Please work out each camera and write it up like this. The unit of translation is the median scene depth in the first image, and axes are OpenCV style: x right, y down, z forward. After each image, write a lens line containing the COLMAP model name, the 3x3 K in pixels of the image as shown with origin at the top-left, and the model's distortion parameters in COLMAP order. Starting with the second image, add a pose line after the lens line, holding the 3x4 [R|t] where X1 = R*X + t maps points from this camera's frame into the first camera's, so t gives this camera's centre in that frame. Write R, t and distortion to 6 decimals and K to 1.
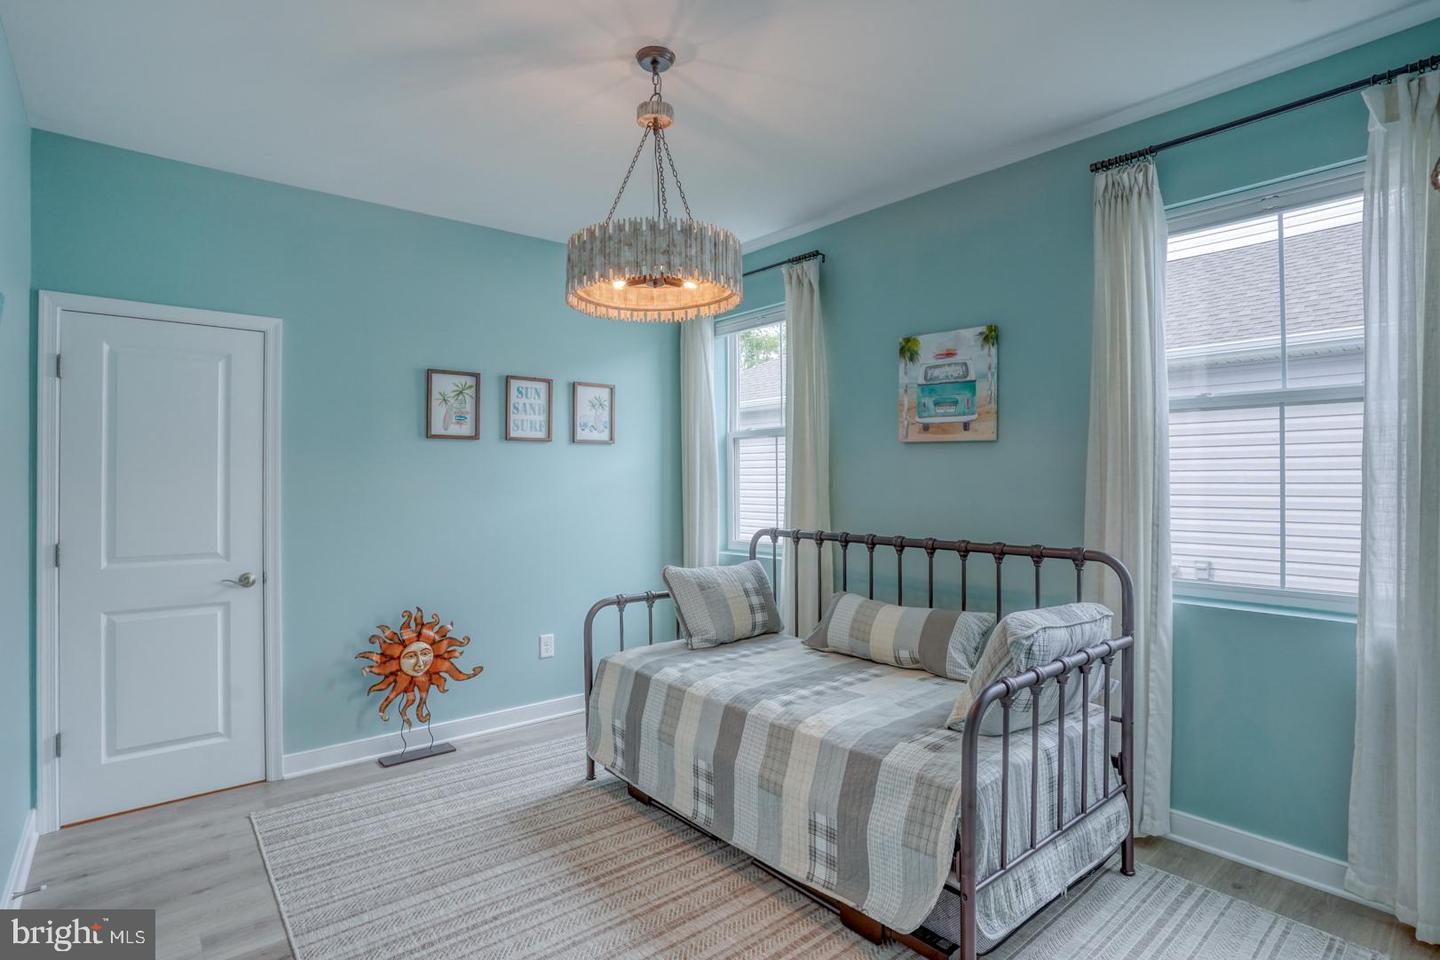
lens RADIAL K [[719.5, 0, 722.2], [0, 719.5, 481.4], [0, 0, 1]] dist [-0.075467, 0.032810]
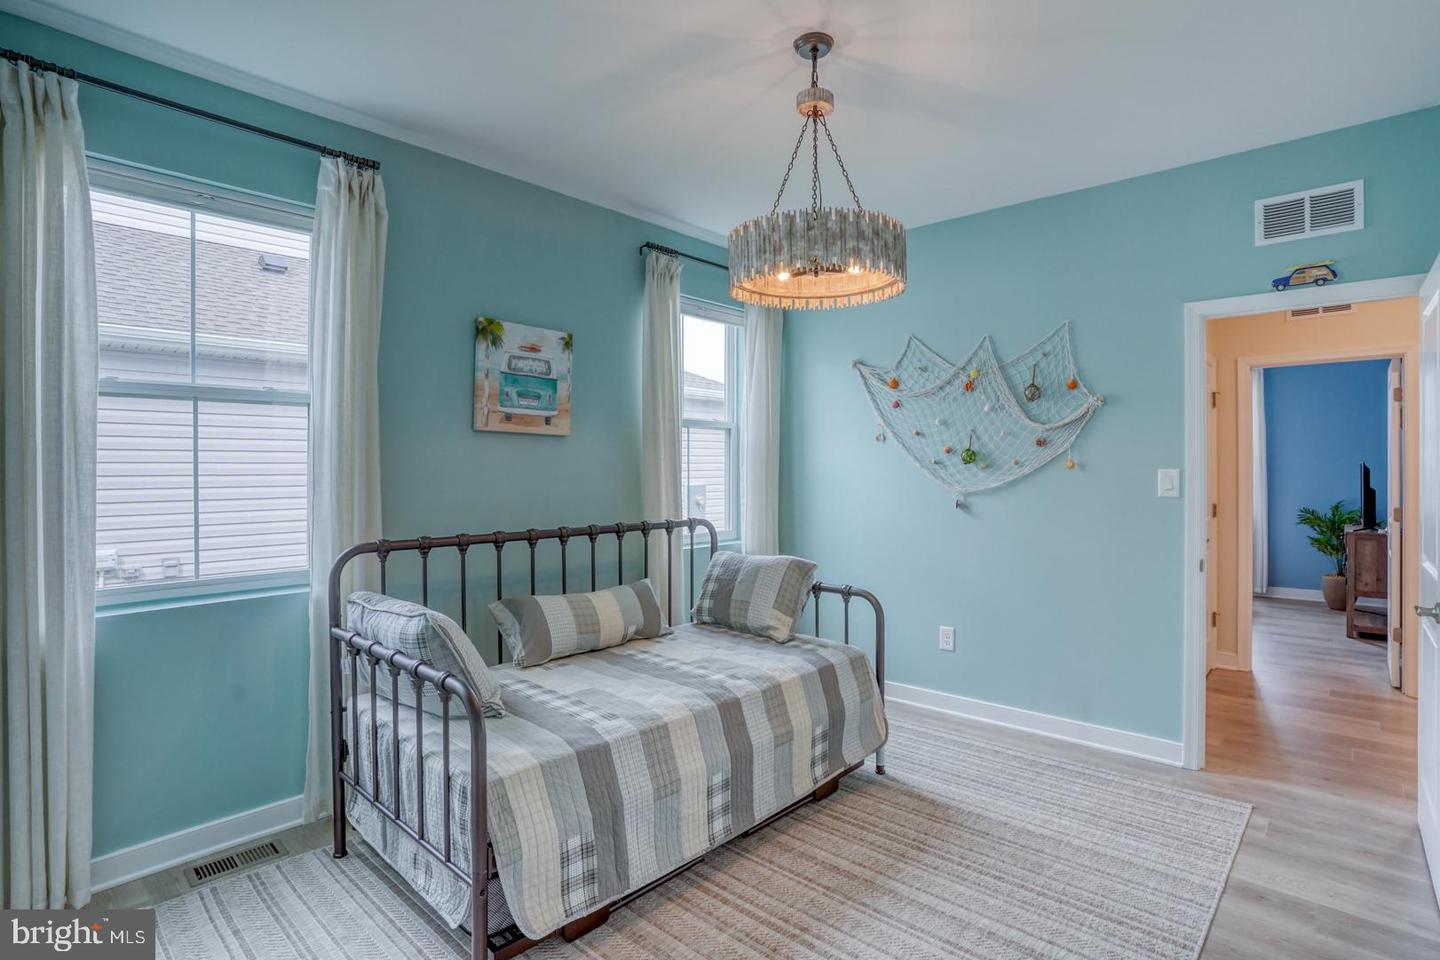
lens RADIAL K [[704.9, 0, 720.5], [0, 704.9, 471.0], [0, 0, 1]] dist [-0.075378, 0.034423]
pose [[-0.110502, -0.000705, 0.993876, -0.698414], [0.005993, 0.999981, 0.001376, -0.002067], [-0.993858, 0.006109, -0.110496, 0.824306]]
